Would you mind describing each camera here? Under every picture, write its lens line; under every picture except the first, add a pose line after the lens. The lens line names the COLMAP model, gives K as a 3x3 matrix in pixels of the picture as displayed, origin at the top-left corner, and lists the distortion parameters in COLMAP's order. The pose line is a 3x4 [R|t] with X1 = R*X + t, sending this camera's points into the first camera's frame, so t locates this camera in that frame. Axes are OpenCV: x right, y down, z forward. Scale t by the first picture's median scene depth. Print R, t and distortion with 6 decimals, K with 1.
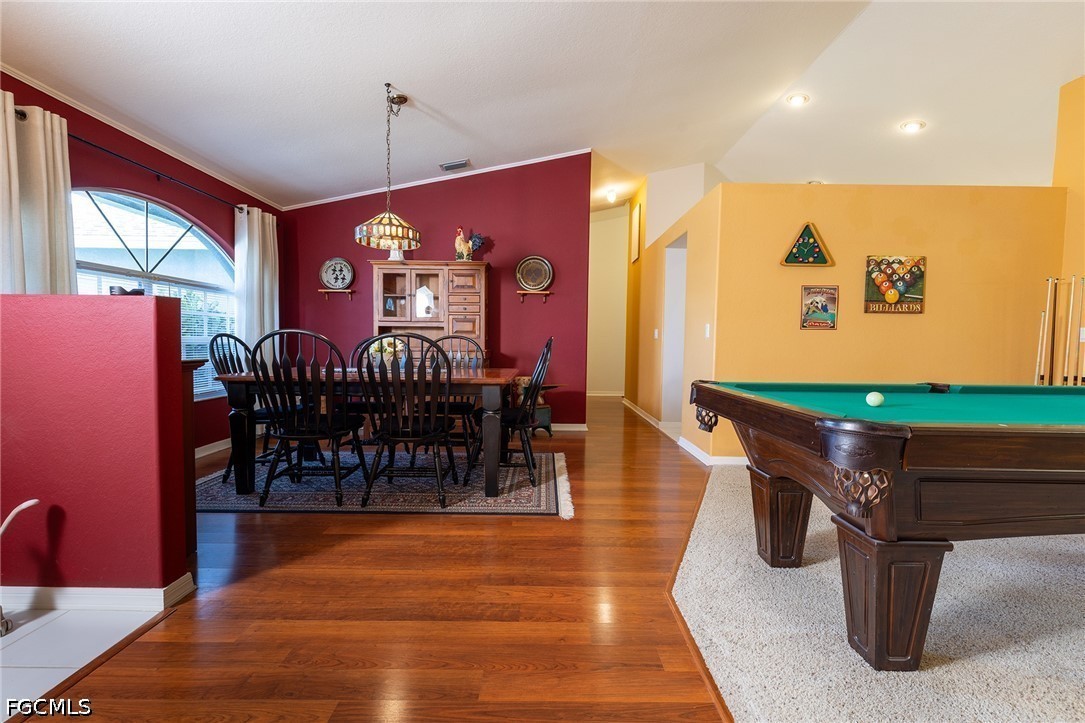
lens RADIAL K [[485.4, 0, 543.1], [0, 485.4, 365.1], [0, 0, 1]] dist [0.004455, -0.000846]
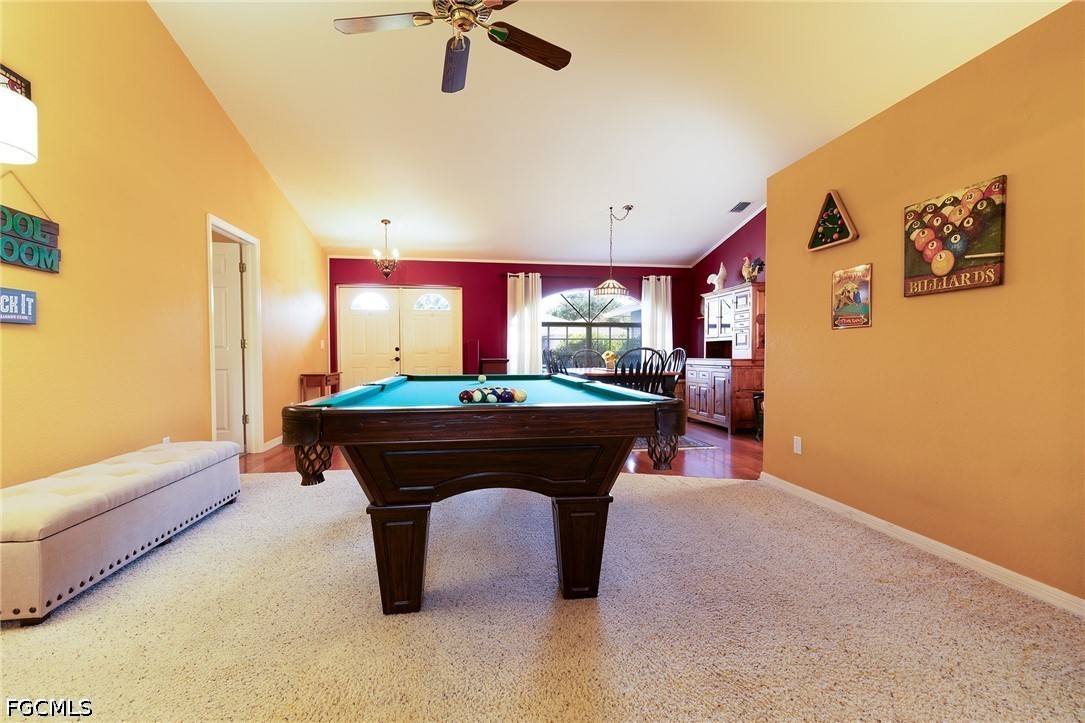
lens RADIAL K [[485.4, 0, 543.1], [0, 485.4, 365.1], [0, 0, 1]] dist [0.004455, -0.000846]
pose [[0.154677, 0.012345, -0.987888, 1.219120], [-0.045254, 0.998961, 0.005398, -0.001415], [0.986928, 0.043871, 0.155075, 0.442035]]
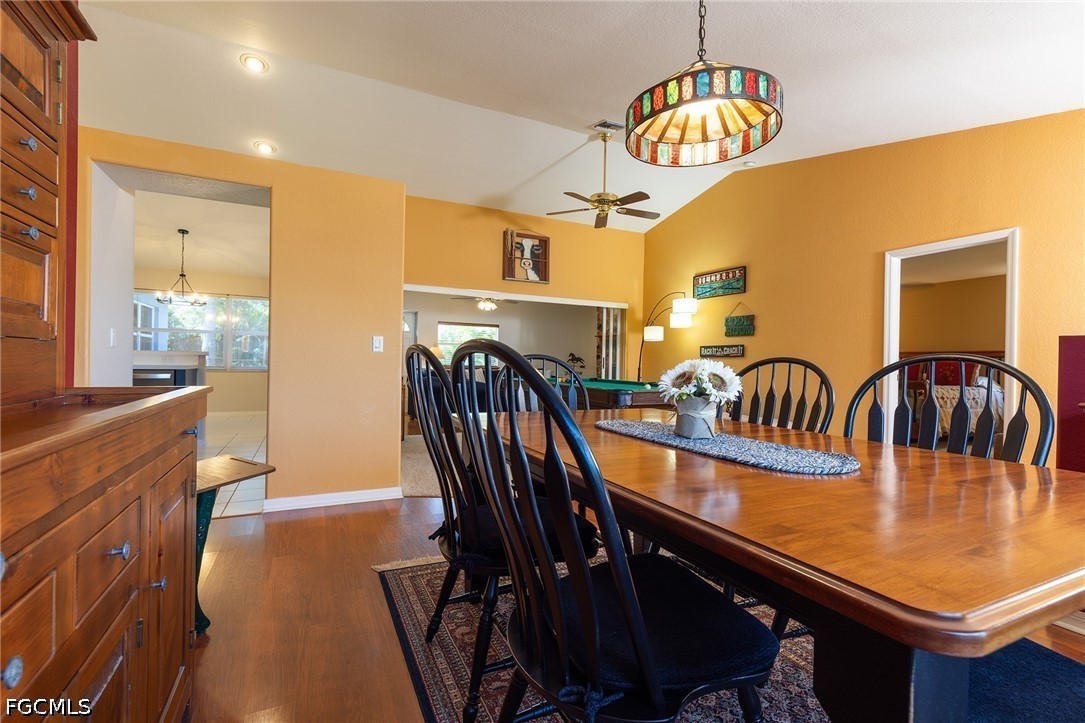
lens RADIAL K [[485.4, 0, 543.1], [0, 485.4, 365.1], [0, 0, 1]] dist [0.004455, -0.000846]
pose [[-0.433657, -0.026552, 0.900687, -0.573840], [0.018908, 0.999078, 0.038557, -0.064865], [-0.900880, 0.033751, -0.432755, 1.163772]]
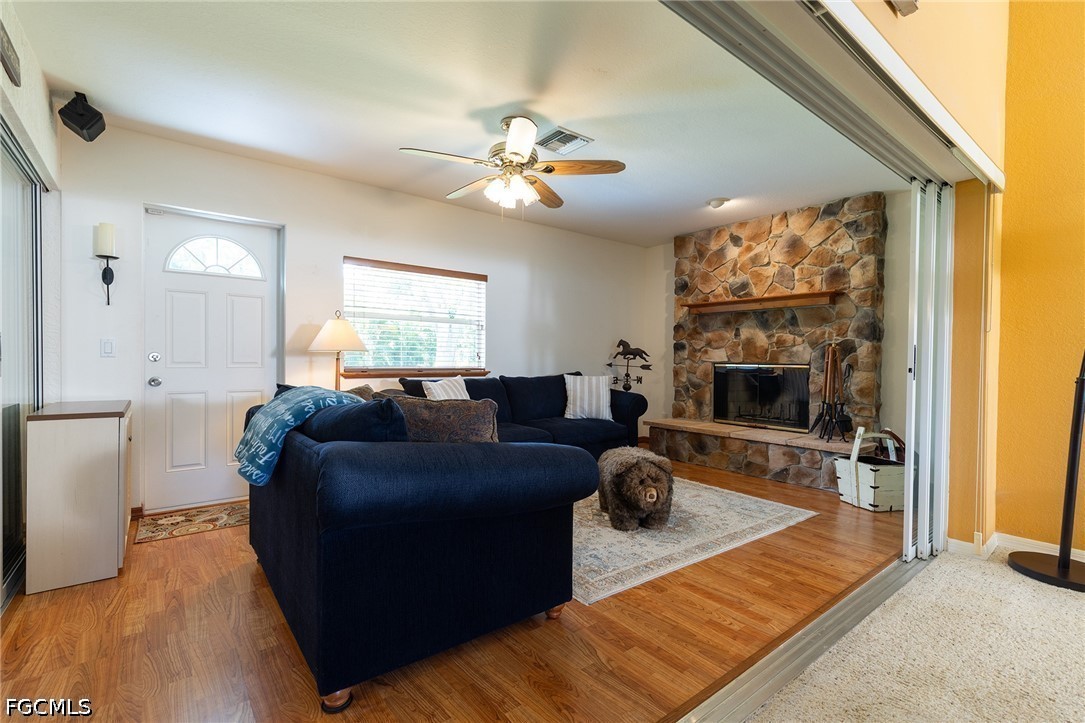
lens RADIAL K [[485.4, 0, 543.1], [0, 485.4, 365.1], [0, 0, 1]] dist [0.004455, -0.000846]
pose [[-0.619881, -0.033246, 0.783991, 0.922379], [0.017780, 0.998250, 0.056390, -0.033613], [-0.784494, 0.048895, -0.618206, 0.854707]]
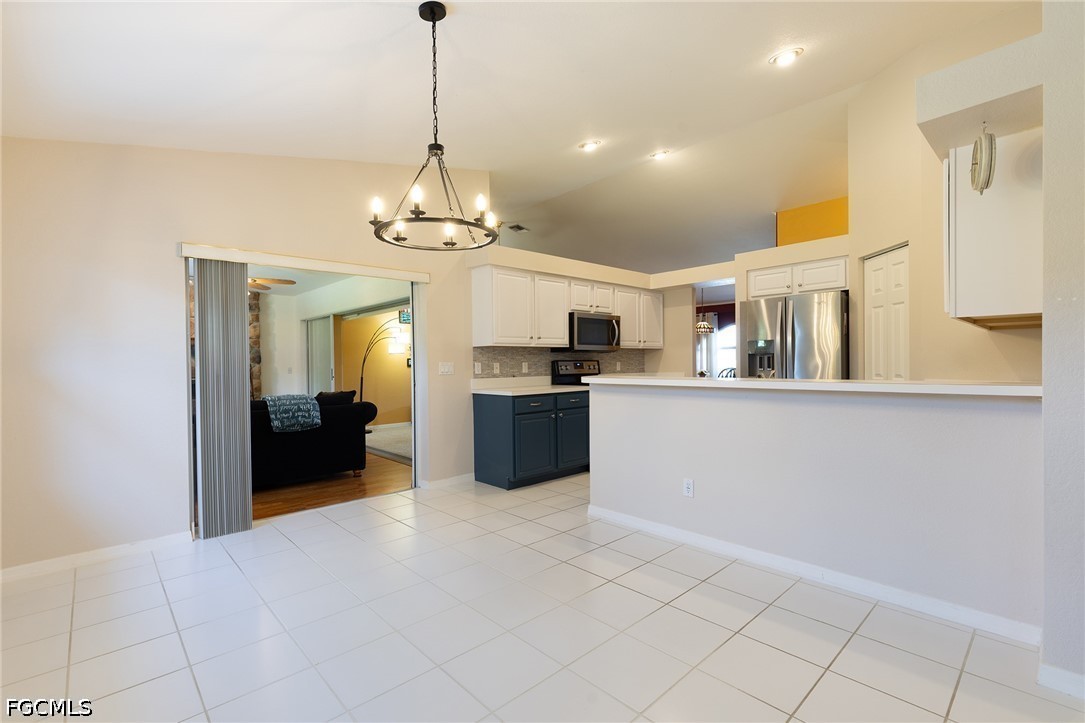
lens RADIAL K [[485.4, 0, 543.1], [0, 485.4, 365.1], [0, 0, 1]] dist [0.004455, -0.000846]
pose [[-0.732603, -0.003399, -0.680648, 1.825882], [-0.032775, 0.999004, 0.030289, -0.114649], [0.679867, 0.044498, -0.731984, 2.048195]]
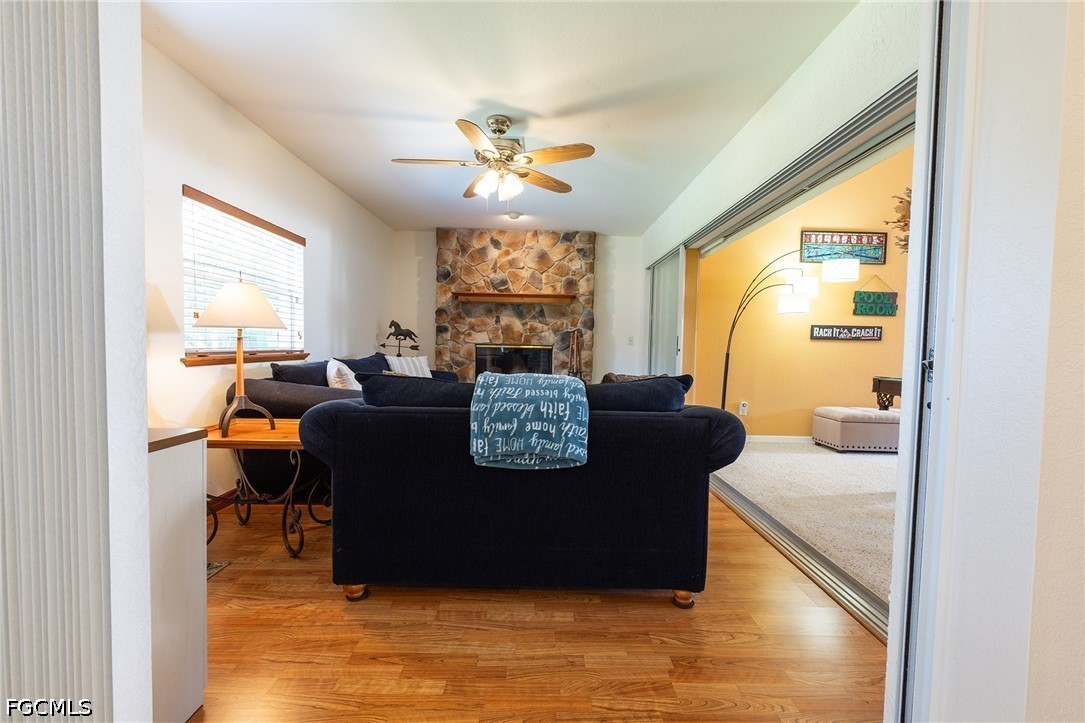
lens RADIAL K [[485.4, 0, 543.1], [0, 485.4, 365.1], [0, 0, 1]] dist [0.004455, -0.000846]
pose [[-0.999290, -0.037155, -0.006171, 1.455983], [-0.037562, 0.995163, 0.090774, -0.039289], [0.002768, 0.090941, -0.995852, 1.234101]]
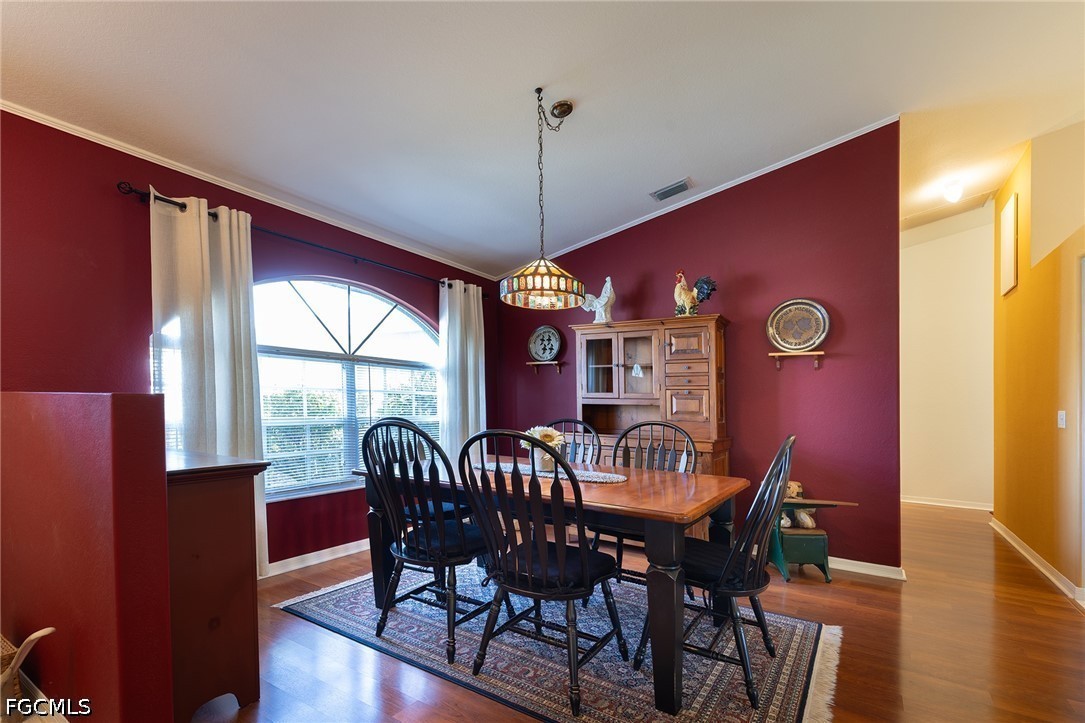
lens RADIAL K [[509.0, 0, 532.4], [0, 509.0, 389.2], [0, 0, 1]] dist [0.000961, -0.000818]
pose [[0.834126, -0.010130, -0.551481, 0.086107], [-0.038217, 0.996367, -0.076106, -0.049969], [0.550248, 0.084558, 0.830709, 0.324746]]
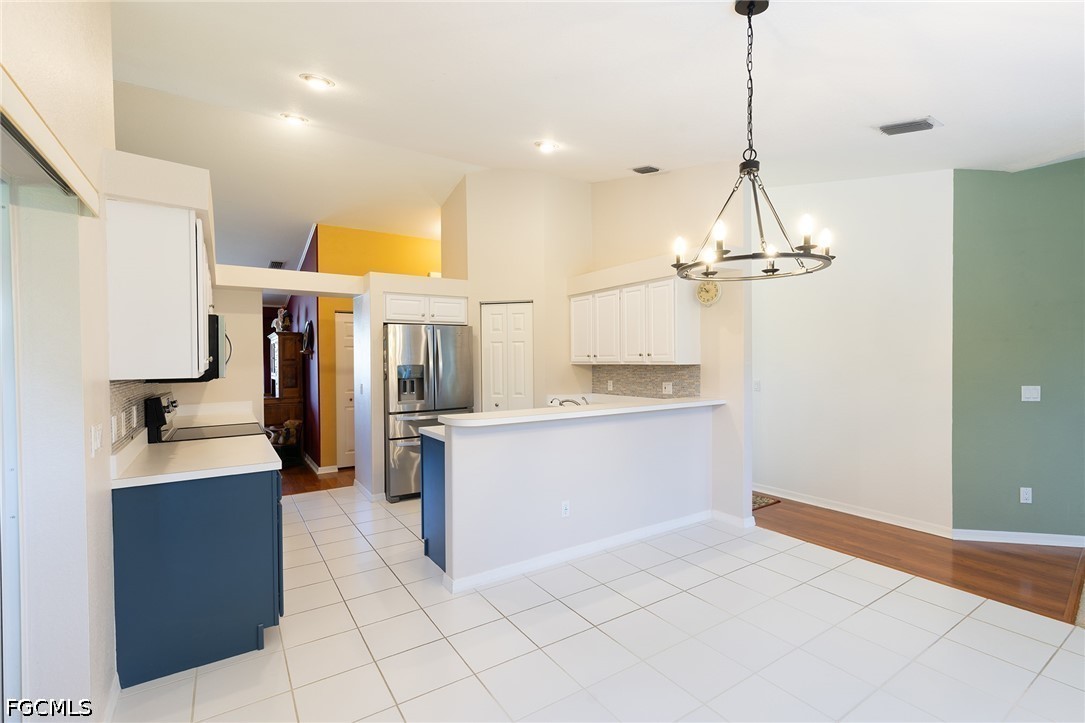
lens RADIAL K [[485.4, 0, 543.1], [0, 485.4, 365.1], [0, 0, 1]] dist [0.004455, -0.000846]
pose [[0.551036, -0.011414, -0.834404, 1.816278], [-0.022459, 0.999341, -0.028502, -0.129488], [0.834180, 0.034445, 0.550416, 1.139020]]
